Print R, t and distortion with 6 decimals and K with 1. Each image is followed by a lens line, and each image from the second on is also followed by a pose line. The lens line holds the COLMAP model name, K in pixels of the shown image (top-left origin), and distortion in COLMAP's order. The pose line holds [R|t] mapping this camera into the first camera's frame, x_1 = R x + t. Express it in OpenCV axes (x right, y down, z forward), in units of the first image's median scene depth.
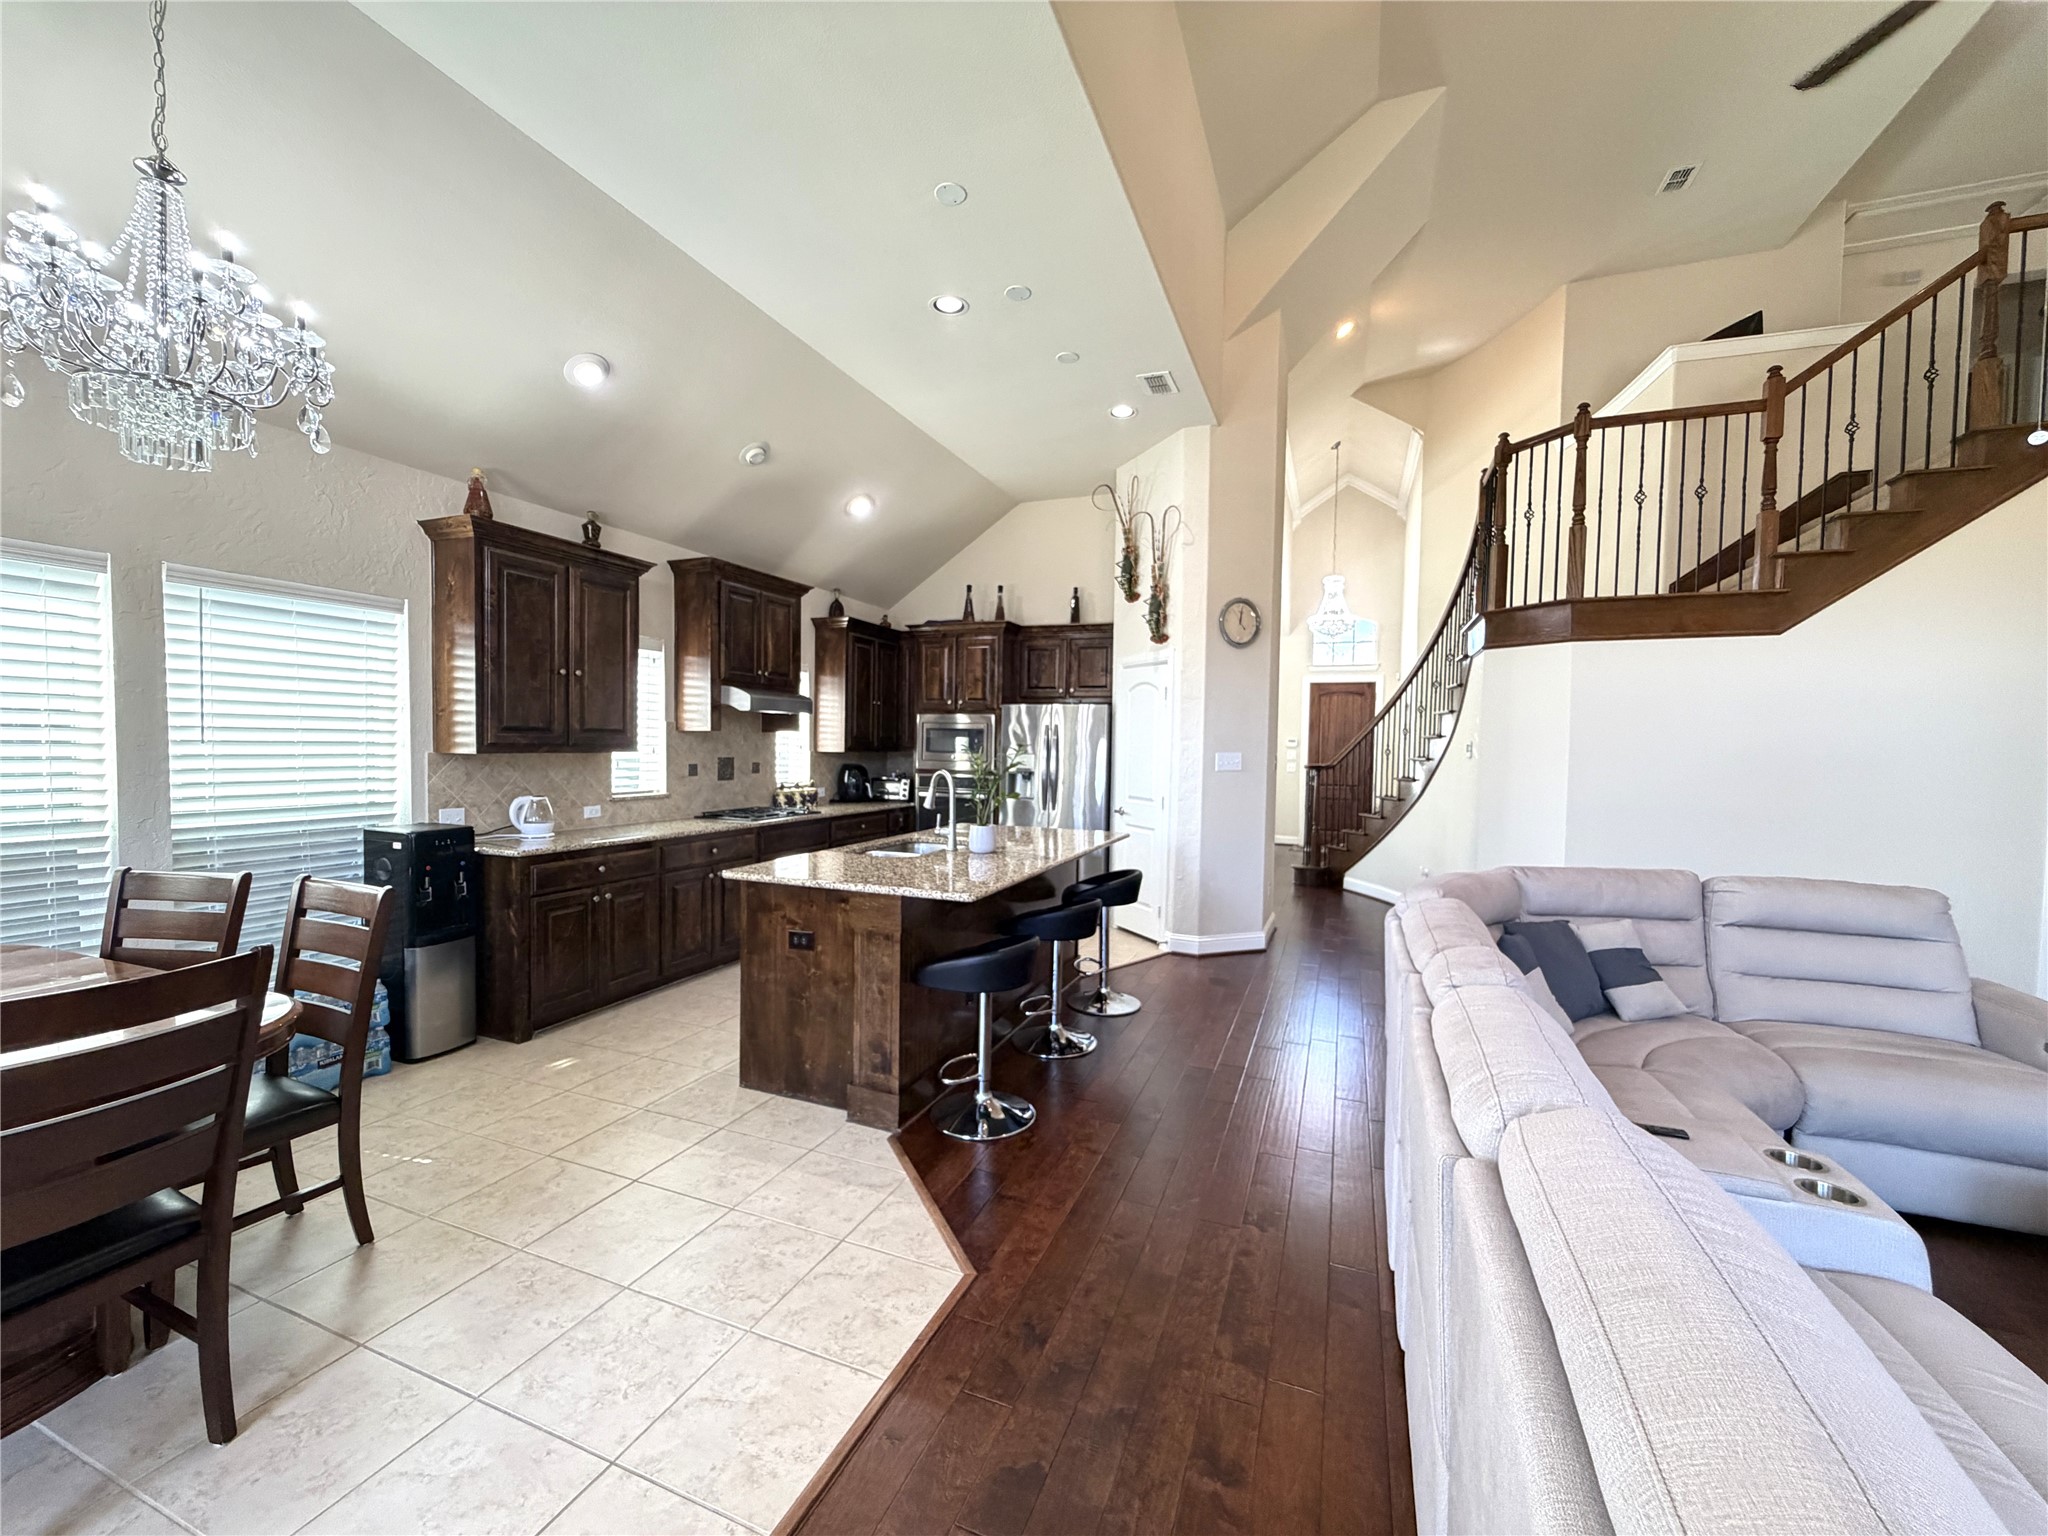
lens RADIAL K [[820.6, 0, 1016.7], [0, 820.6, 770.4], [0, 0, 1]] dist [0.001645, -0.000020]
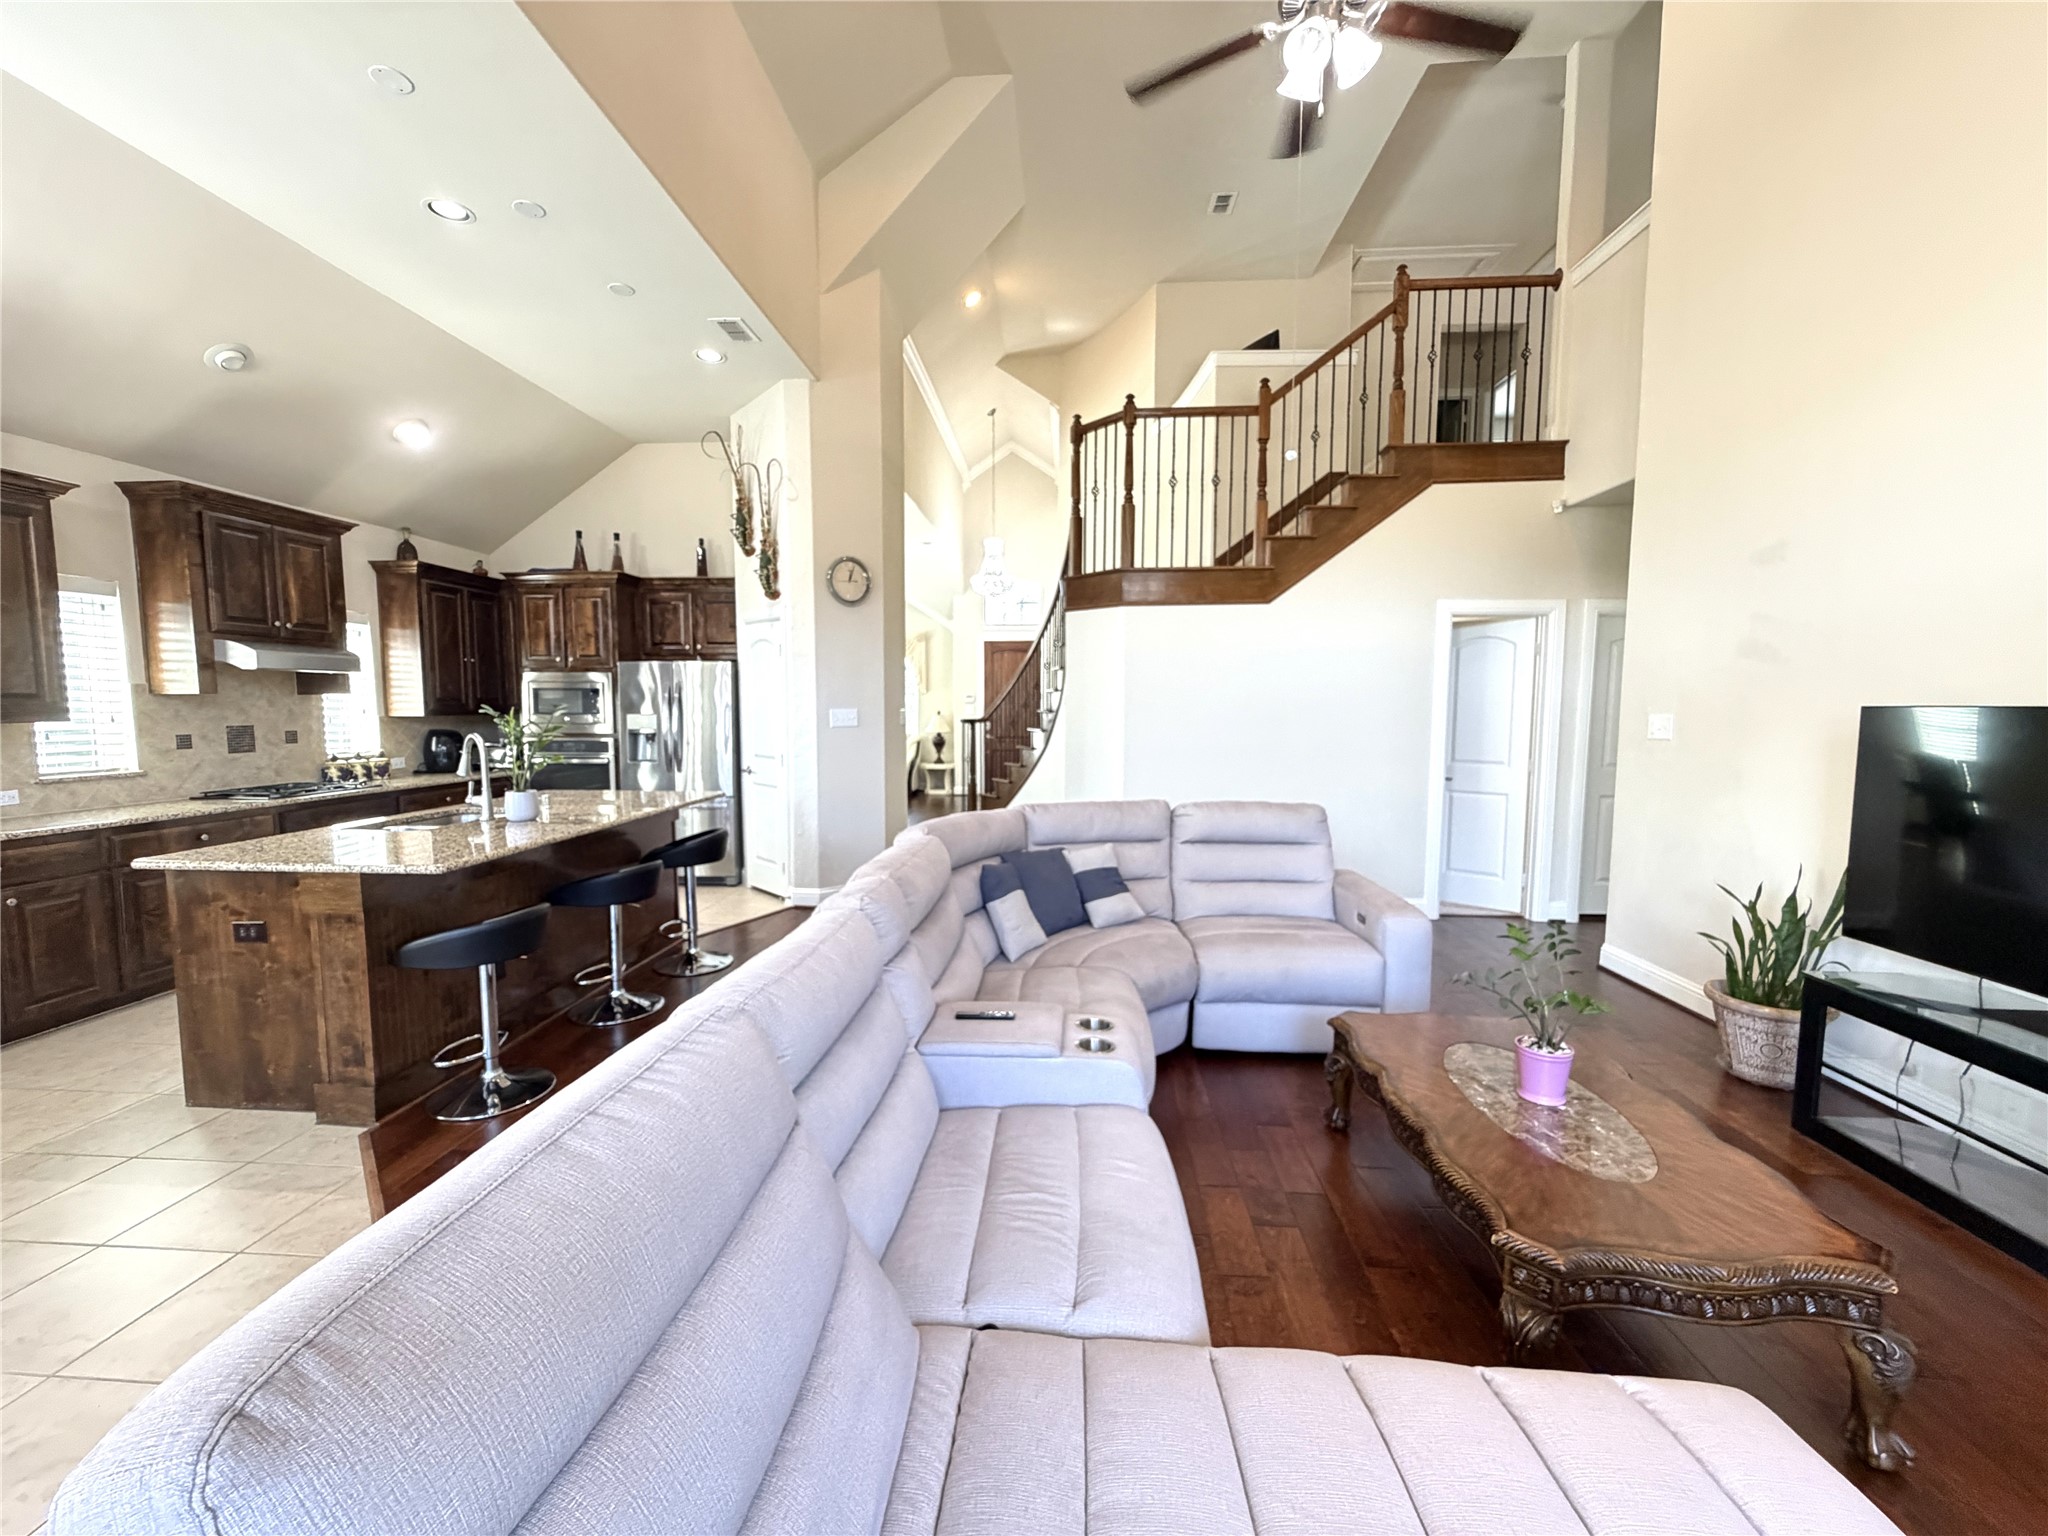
lens RADIAL K [[822.3, 0, 1018.0], [0, 822.3, 772.1], [0, 0, 1]] dist [0.000425, -0.000111]
pose [[0.950933, -0.042182, 0.306508, 0.169166], [0.025780, 0.998020, 0.057367, 0.004532], [-0.308321, -0.046651, 0.950138, -0.053123]]
